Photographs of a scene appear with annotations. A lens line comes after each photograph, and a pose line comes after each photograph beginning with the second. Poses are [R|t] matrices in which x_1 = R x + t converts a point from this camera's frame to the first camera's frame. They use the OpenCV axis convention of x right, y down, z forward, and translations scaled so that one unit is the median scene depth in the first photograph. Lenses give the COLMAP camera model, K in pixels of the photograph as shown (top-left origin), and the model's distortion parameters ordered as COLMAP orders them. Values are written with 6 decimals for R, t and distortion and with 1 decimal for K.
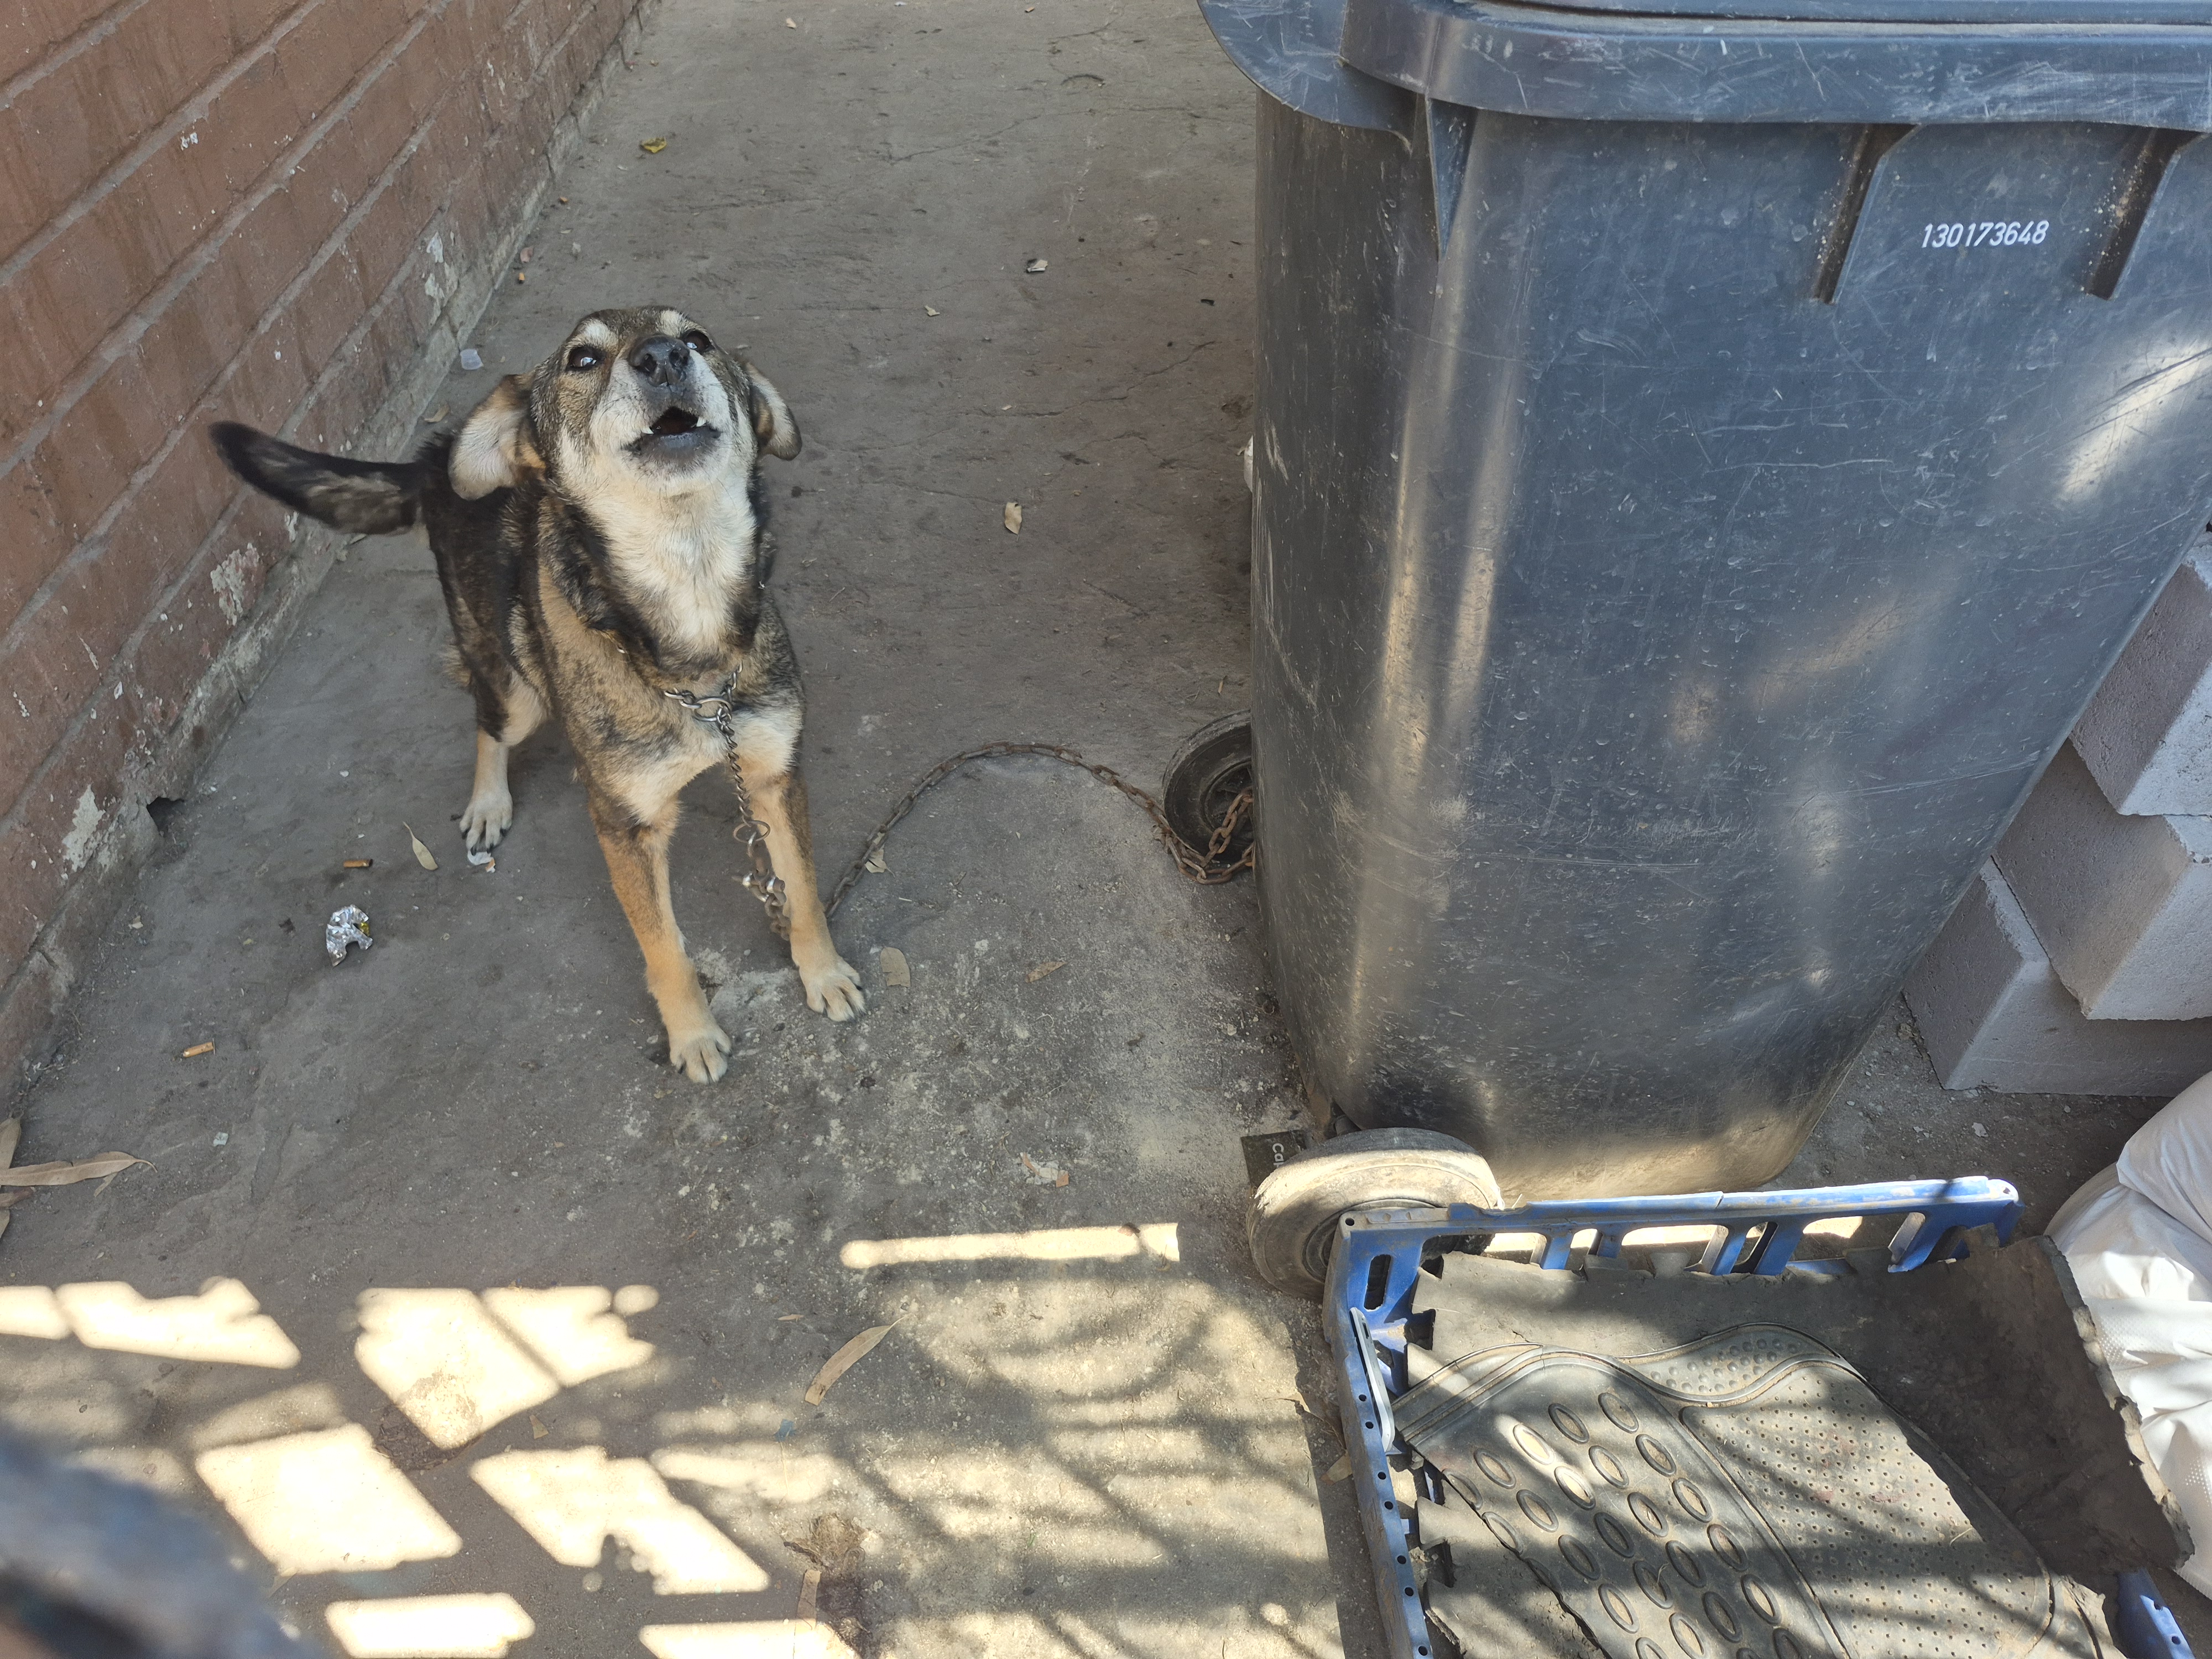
lens RADIAL K [[1609.4, 0, 1125.6], [0, 1609.4, 813.0], [0, 0, 1]] dist [0.097973, -0.164791]
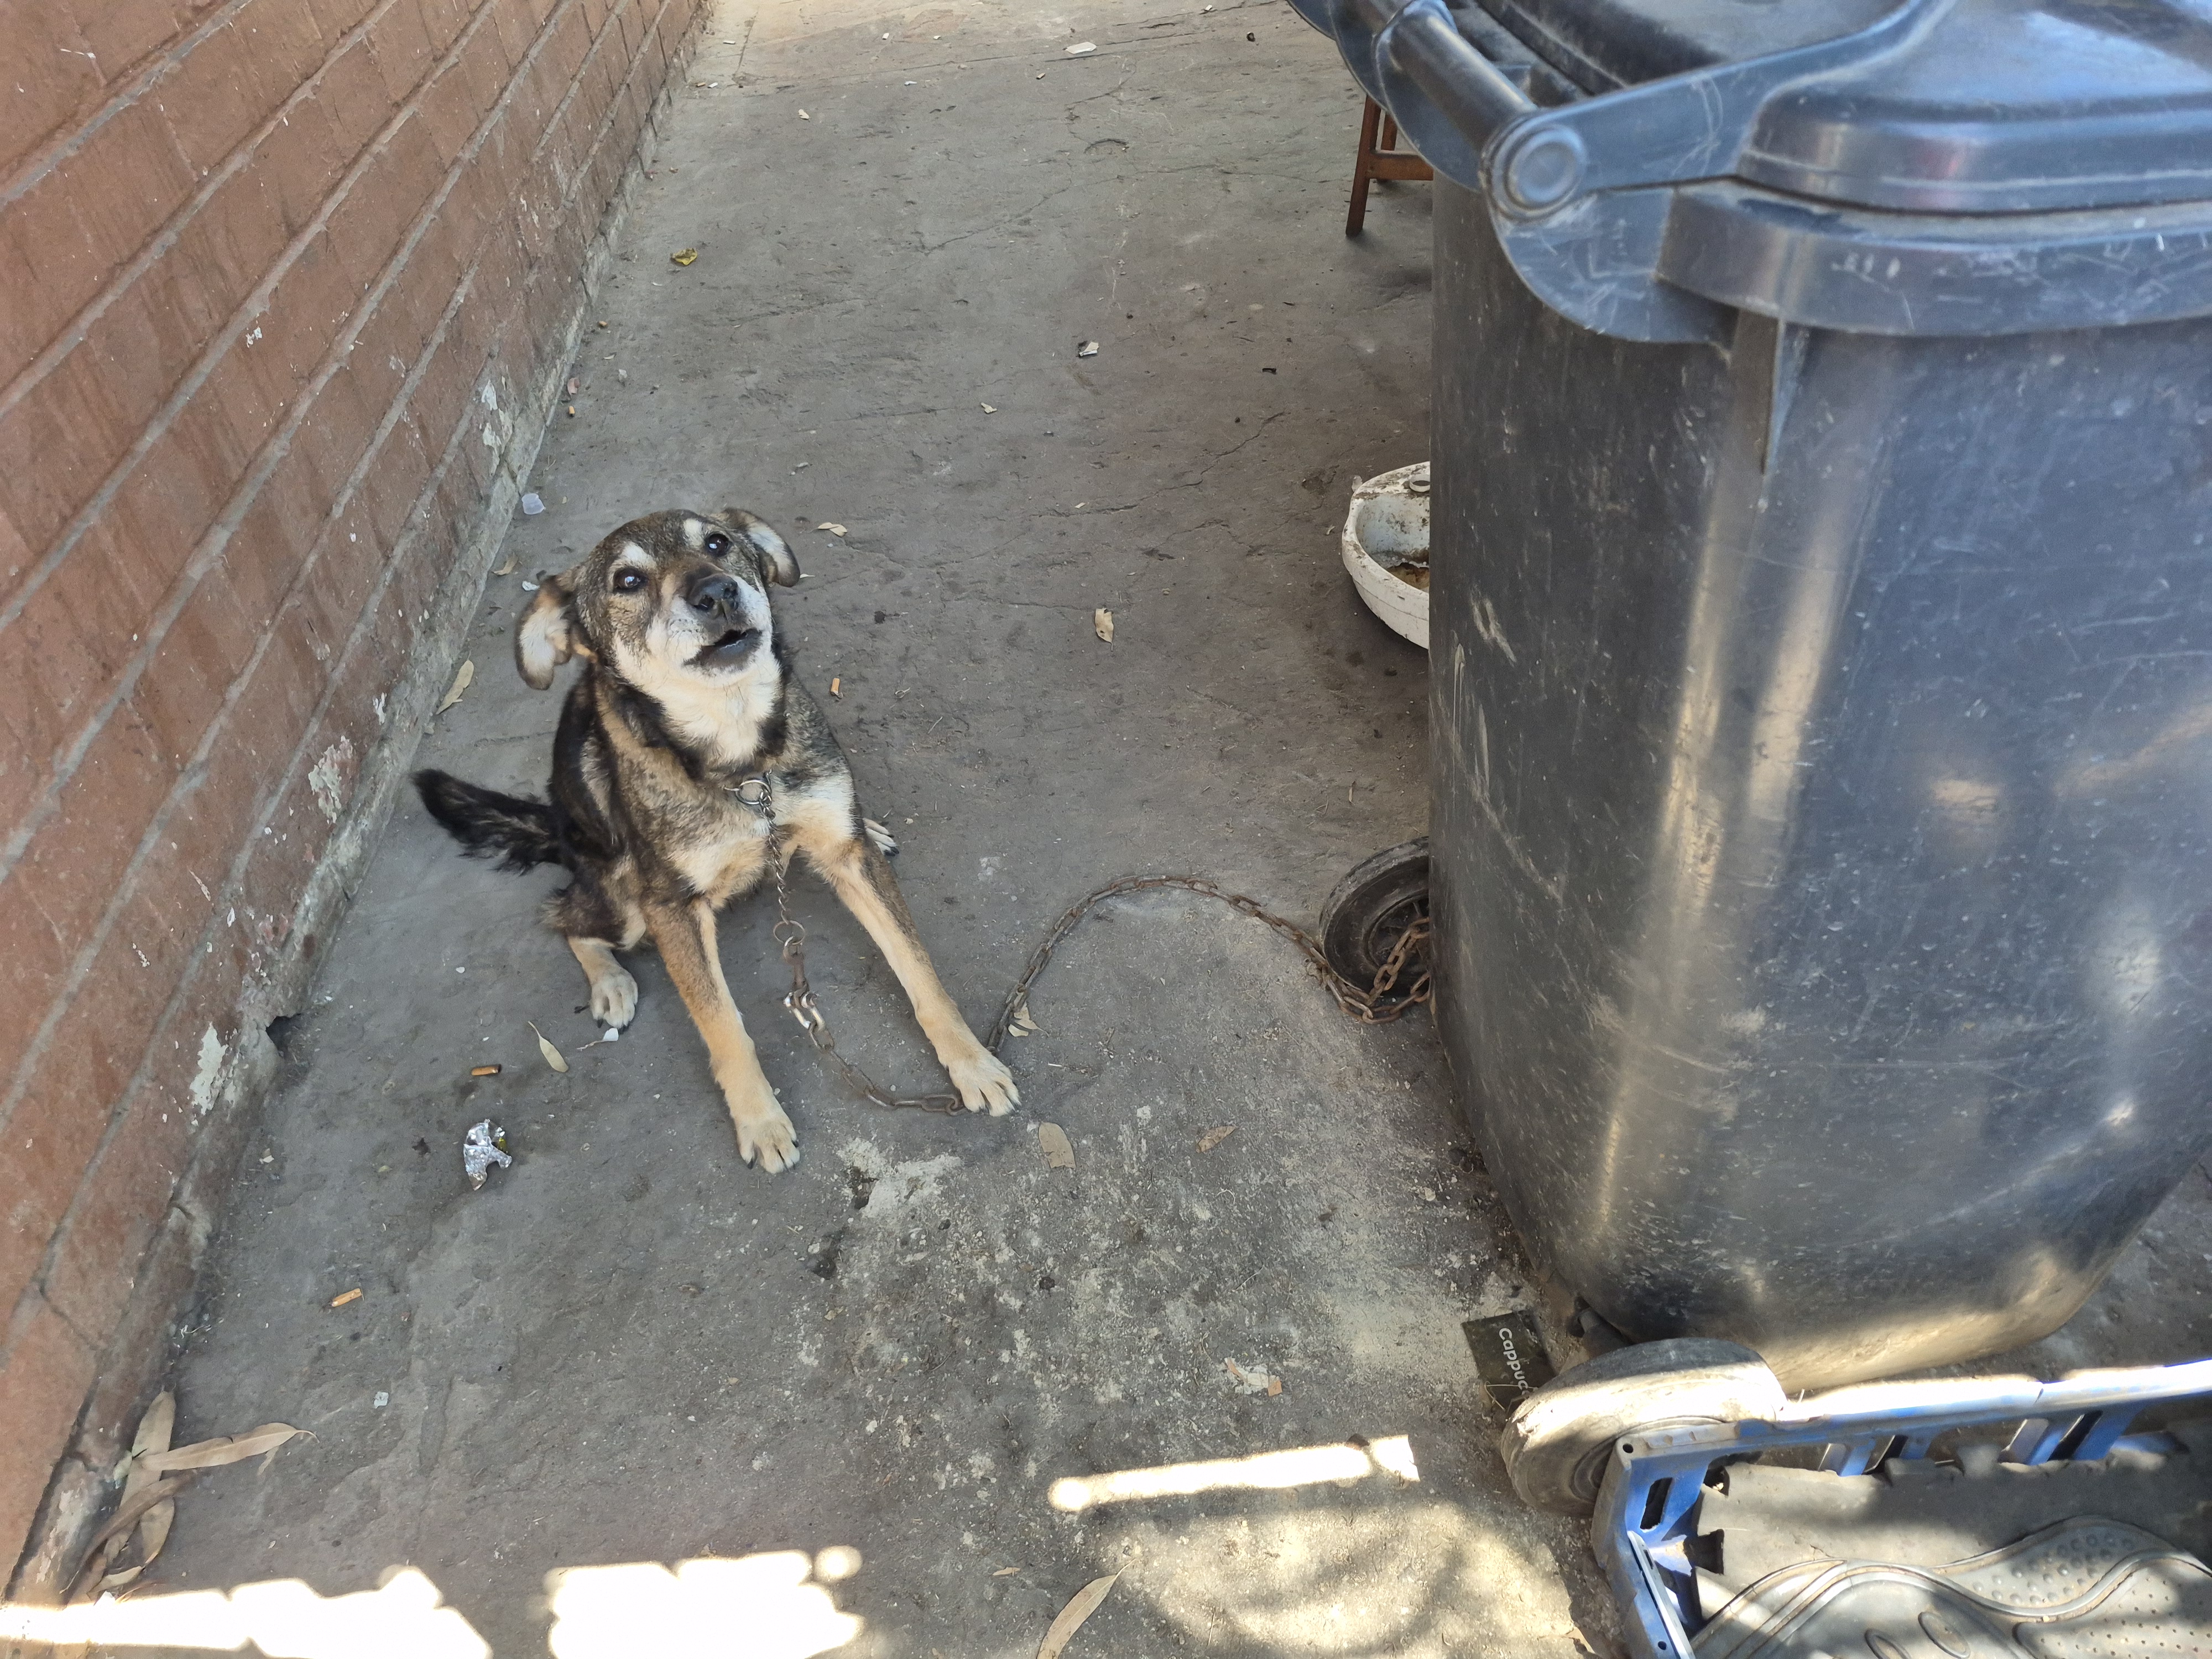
lens RADIAL K [[1594.4, 0, 1069.7], [0, 1594.4, 777.8], [0, 0, 1]] dist [0.093004, -0.141922]
pose [[0.995685, -0.084357, -0.038670, -0.080881], [0.083631, 0.996296, -0.020011, -0.098572], [0.040215, 0.016691, 0.999052, 0.064156]]
